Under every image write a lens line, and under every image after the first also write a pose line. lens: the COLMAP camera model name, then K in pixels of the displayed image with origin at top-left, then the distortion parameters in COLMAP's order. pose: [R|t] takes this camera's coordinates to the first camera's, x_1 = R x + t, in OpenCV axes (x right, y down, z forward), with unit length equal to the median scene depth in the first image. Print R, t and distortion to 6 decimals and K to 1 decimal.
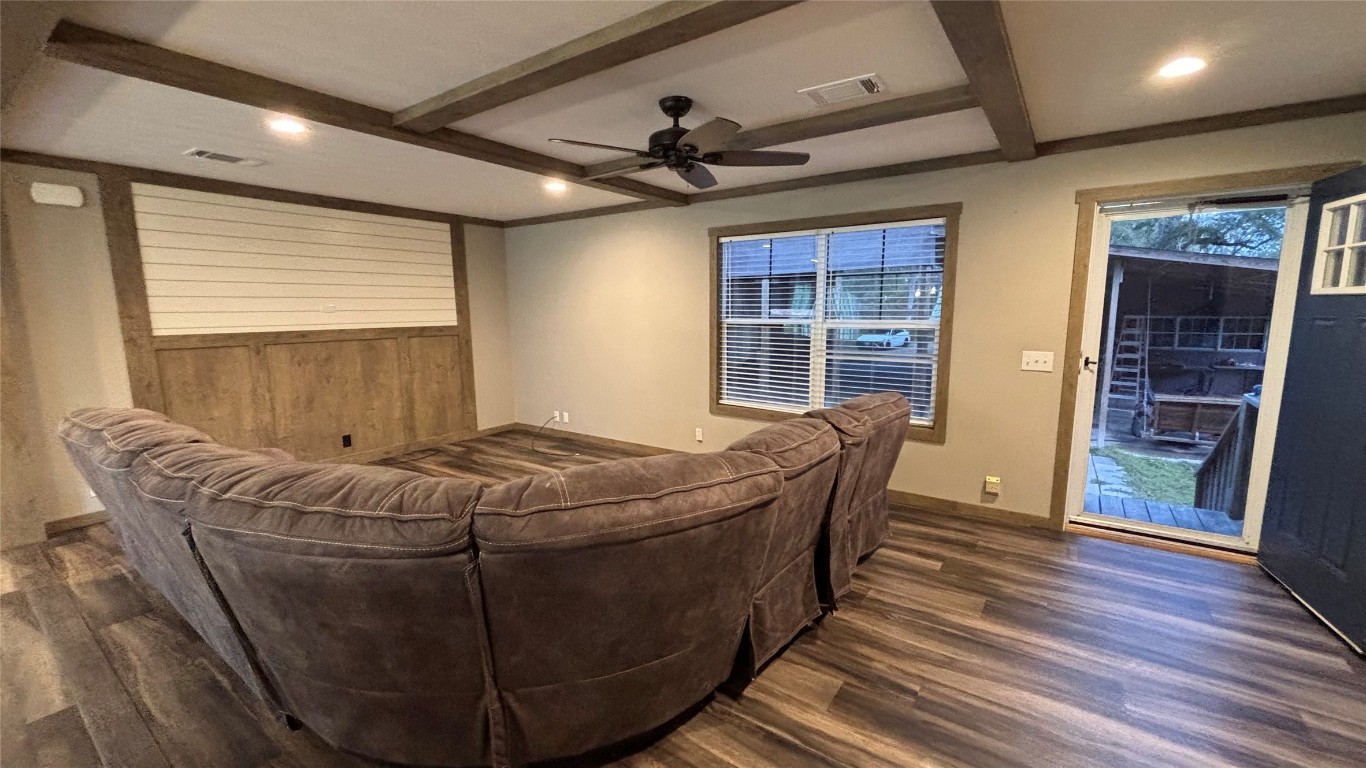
lens RADIAL K [[549.1, 0, 699.0], [0, 549.1, 395.6], [0, 0, 1]] dist [0.001630, -0.000091]
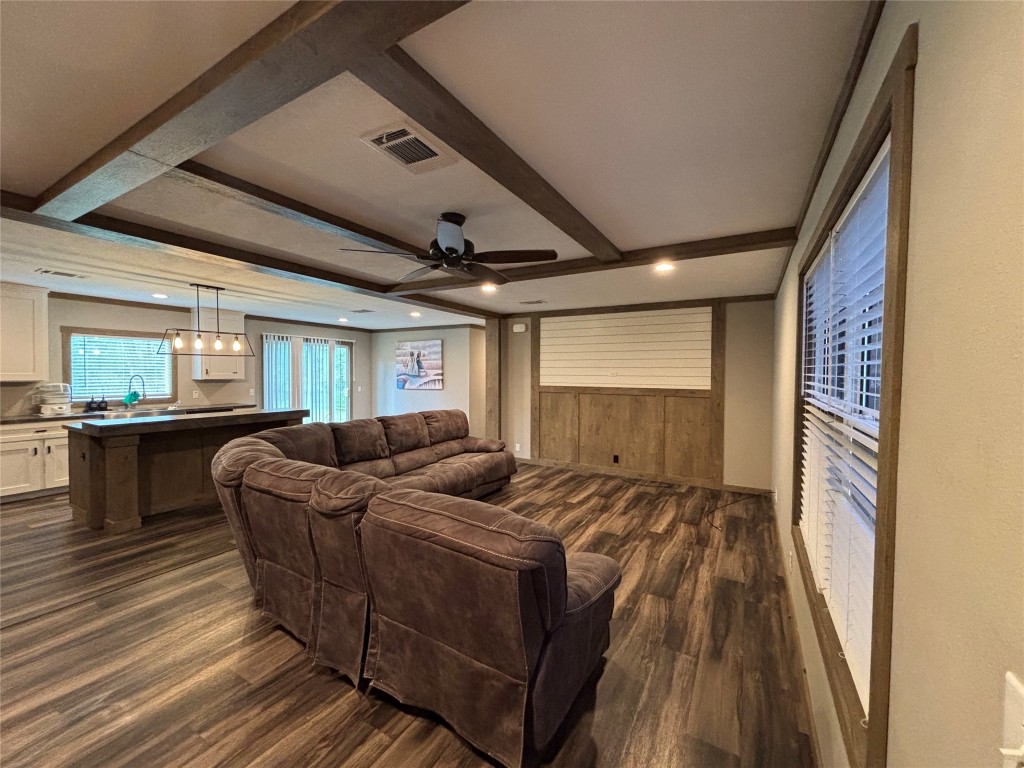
lens RADIAL K [[411.0, 0, 496.6], [0, 411.0, 385.3], [0, 0, 1]] dist [-0.001992, 0.000553]
pose [[0.038955, 0.035660, -0.998604, 0.472245], [-0.170082, 0.985016, 0.028540, -0.094201], [0.984660, 0.168733, 0.044437, 0.565395]]
